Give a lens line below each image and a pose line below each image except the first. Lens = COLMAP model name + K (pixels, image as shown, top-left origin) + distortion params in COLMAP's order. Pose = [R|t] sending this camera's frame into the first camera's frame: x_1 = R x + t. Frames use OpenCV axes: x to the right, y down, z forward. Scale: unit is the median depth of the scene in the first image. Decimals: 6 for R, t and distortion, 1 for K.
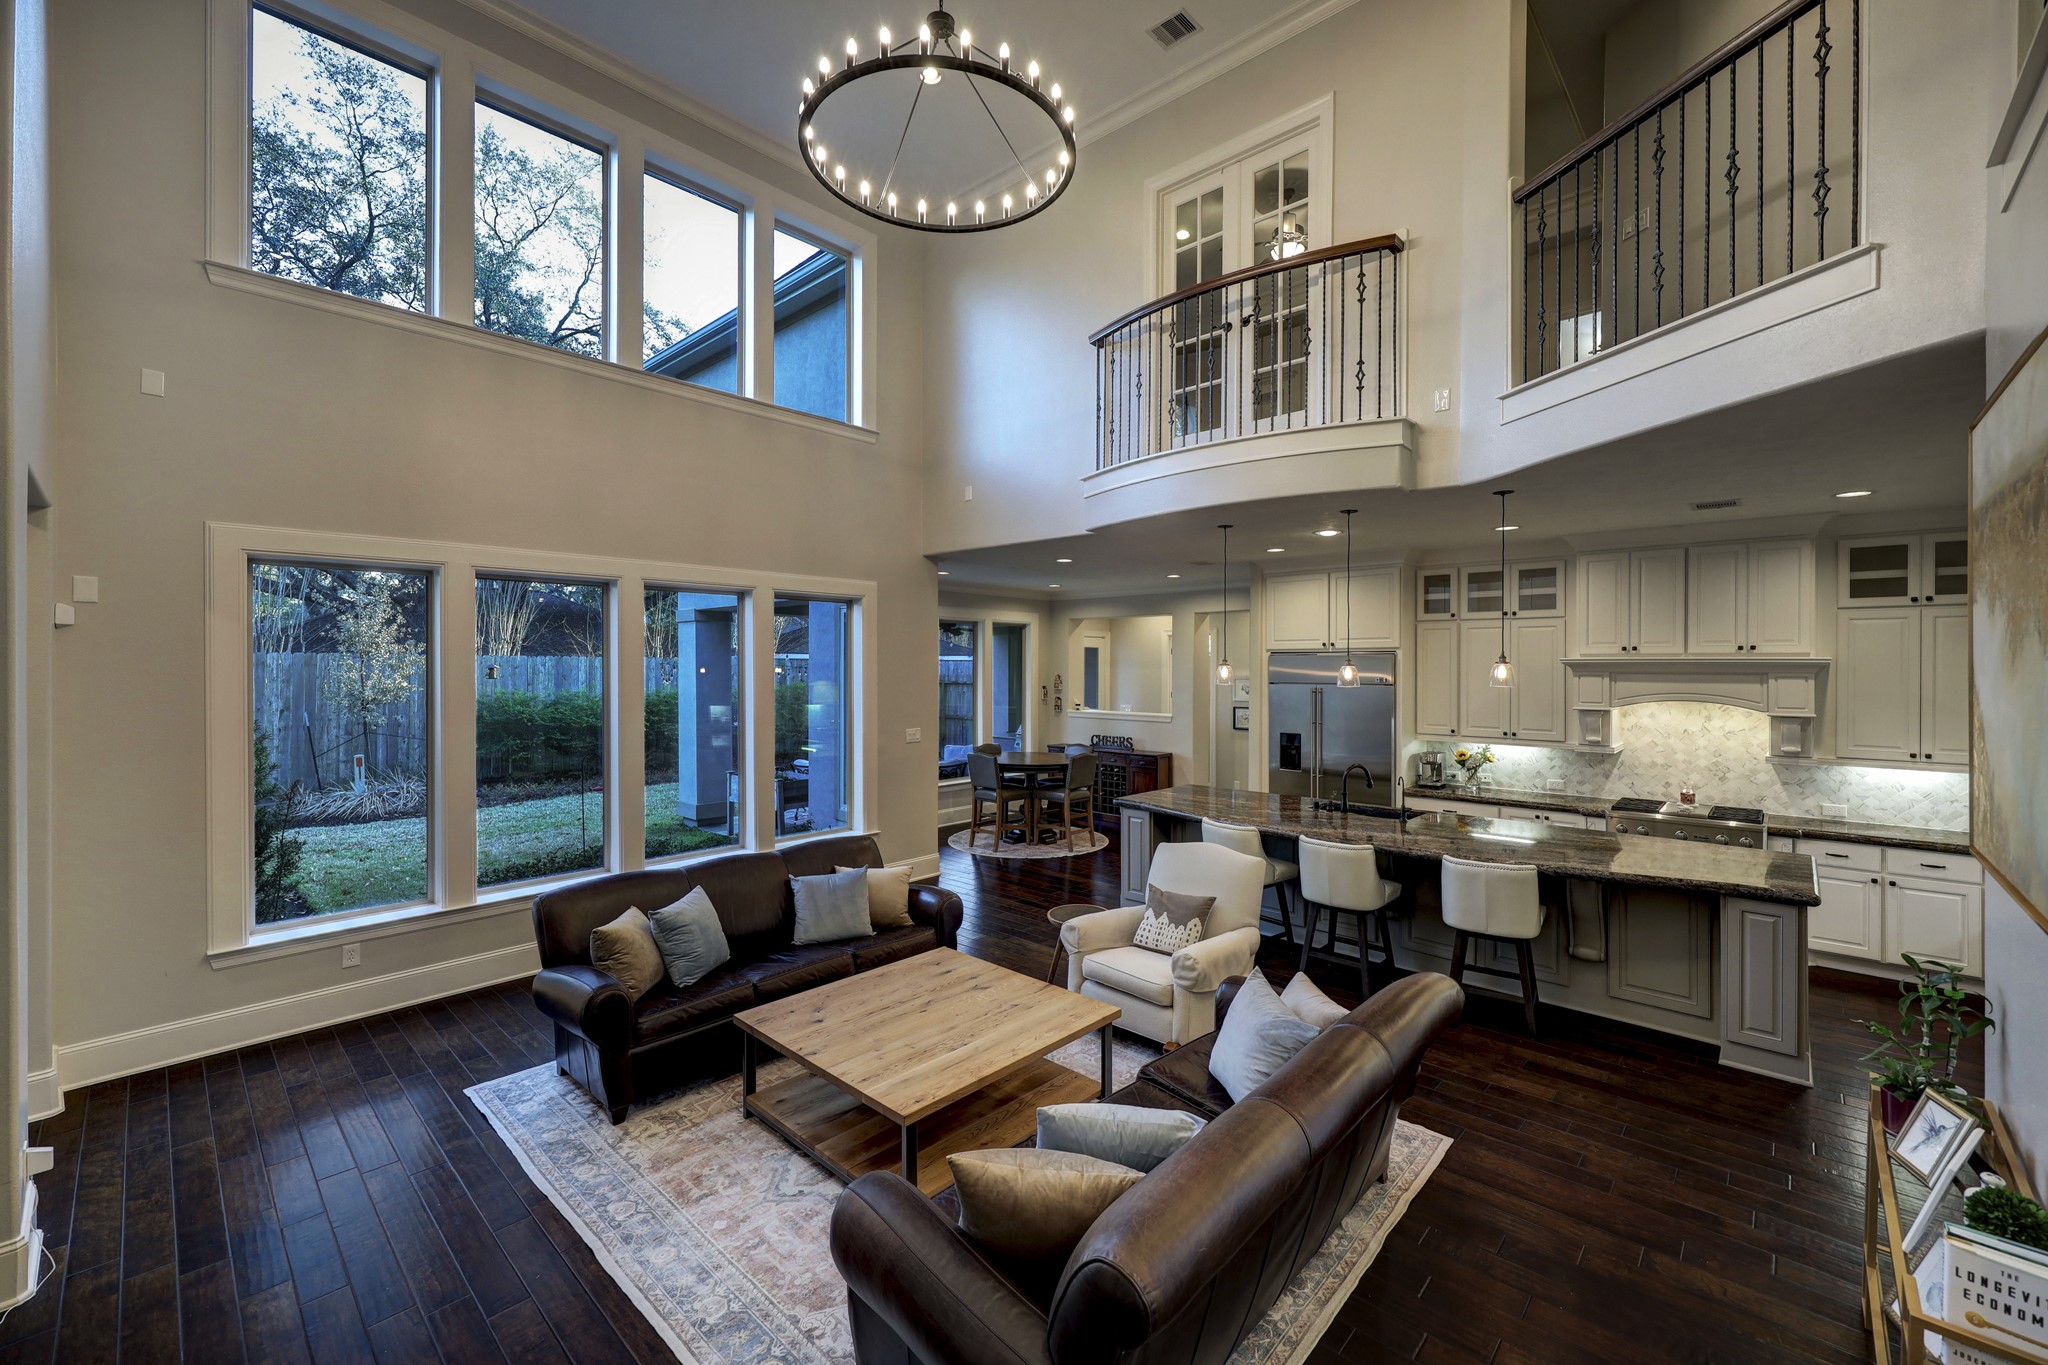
lens RADIAL K [[861.6, 0, 1022.3], [0, 861.6, 670.3], [0, 0, 1]] dist [-0.007776, 0.000693]
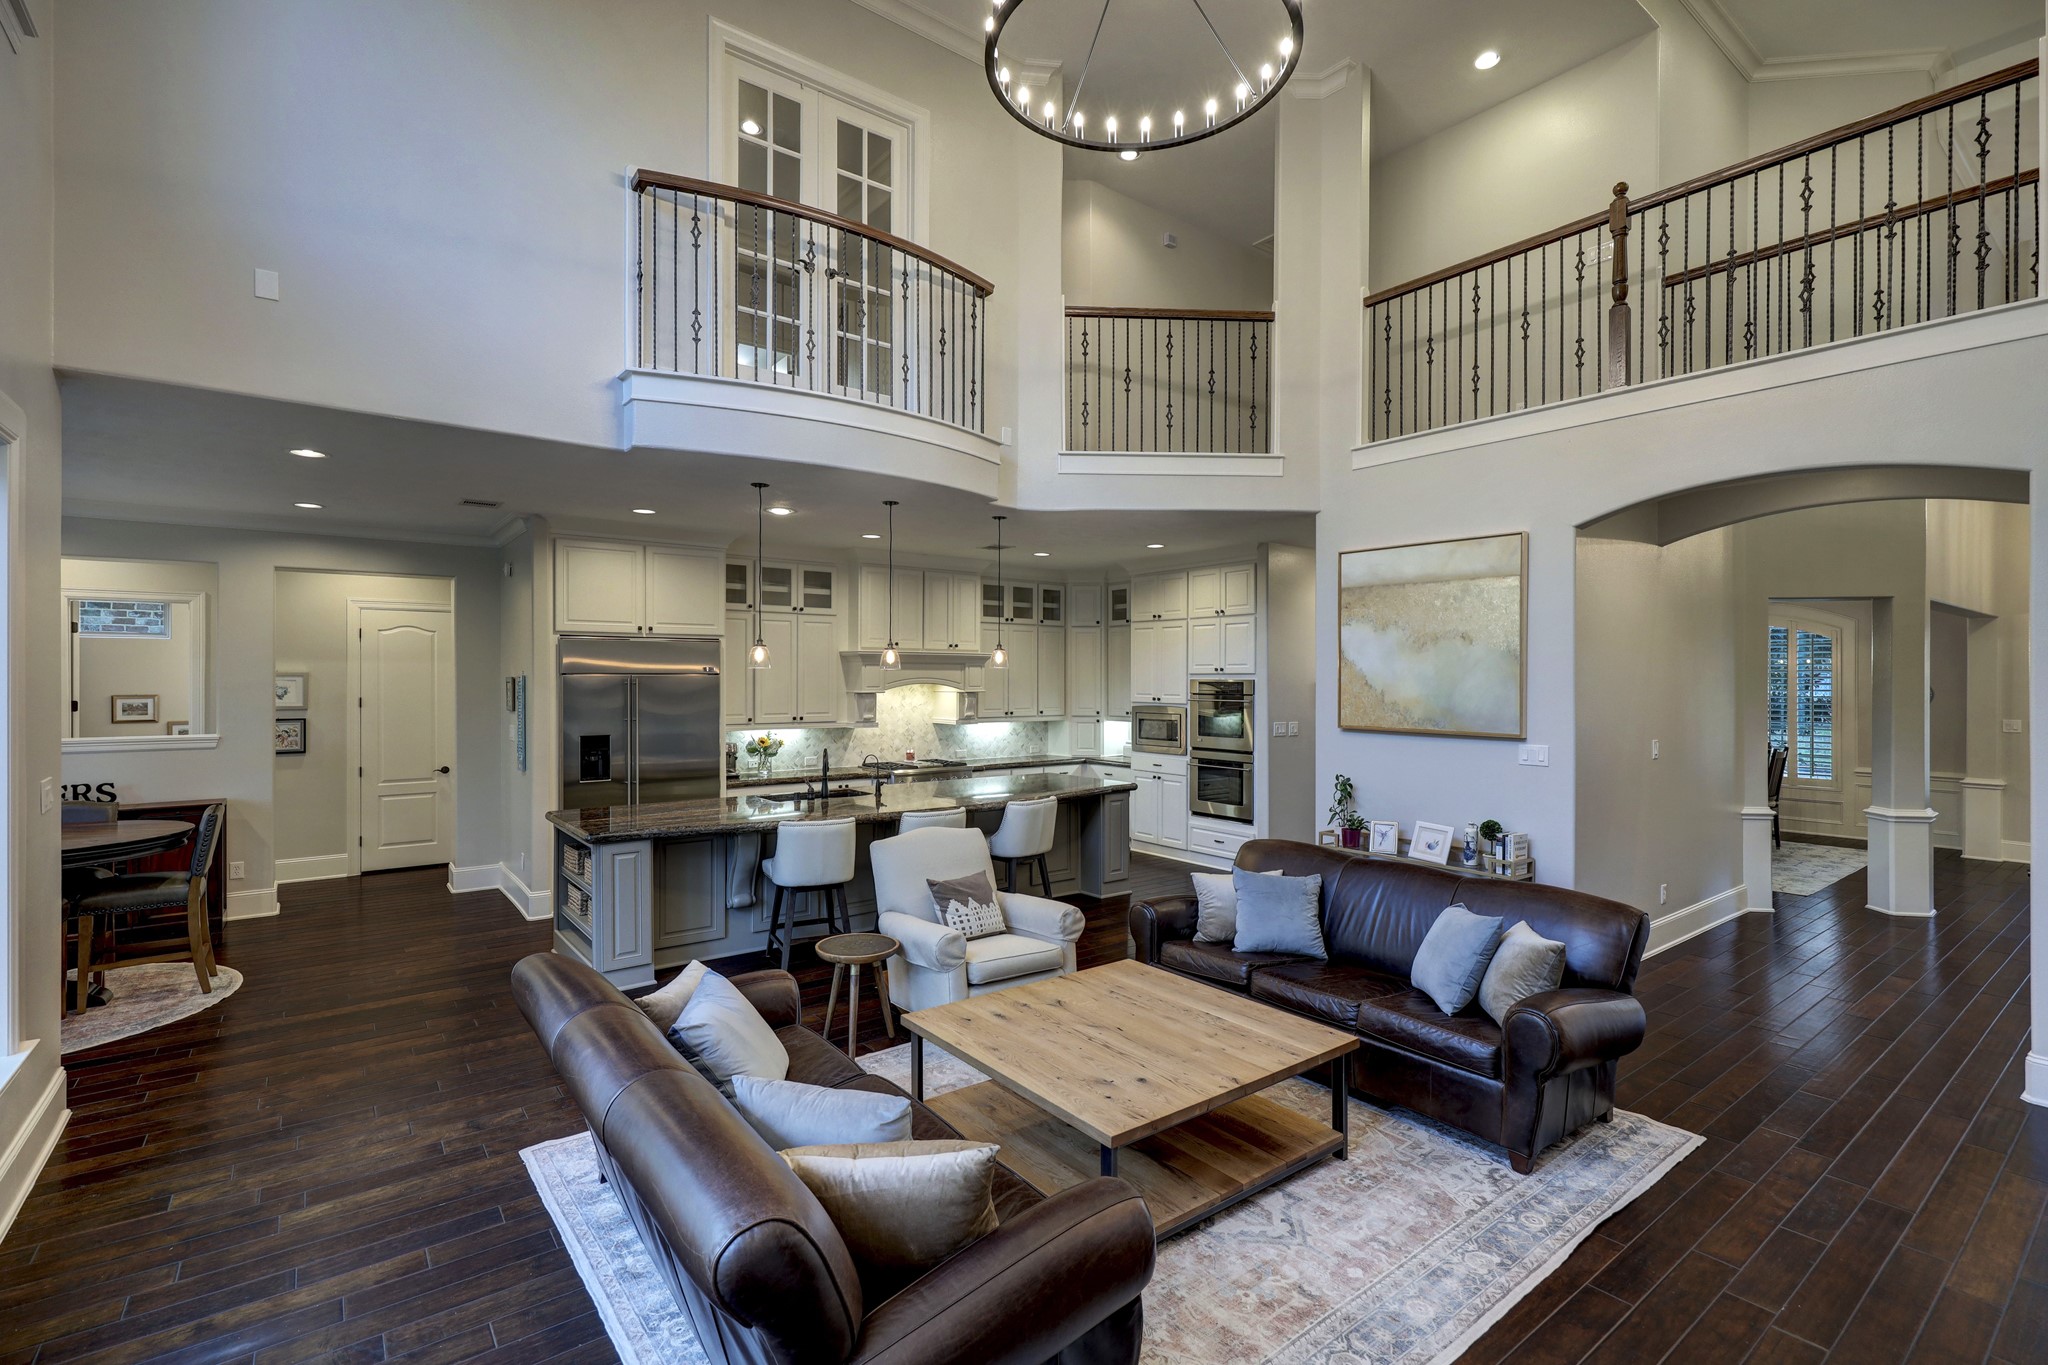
lens RADIAL K [[926.7, 0, 1074.9], [0, 926.7, 681.1], [0, 0, 1]] dist [0.000795, -0.000892]
pose [[0.116456, -0.005371, 0.993181, -0.632056], [0.005290, 0.999975, 0.004788, 0.025053], [-0.993182, 0.004696, 0.116482, 0.566951]]
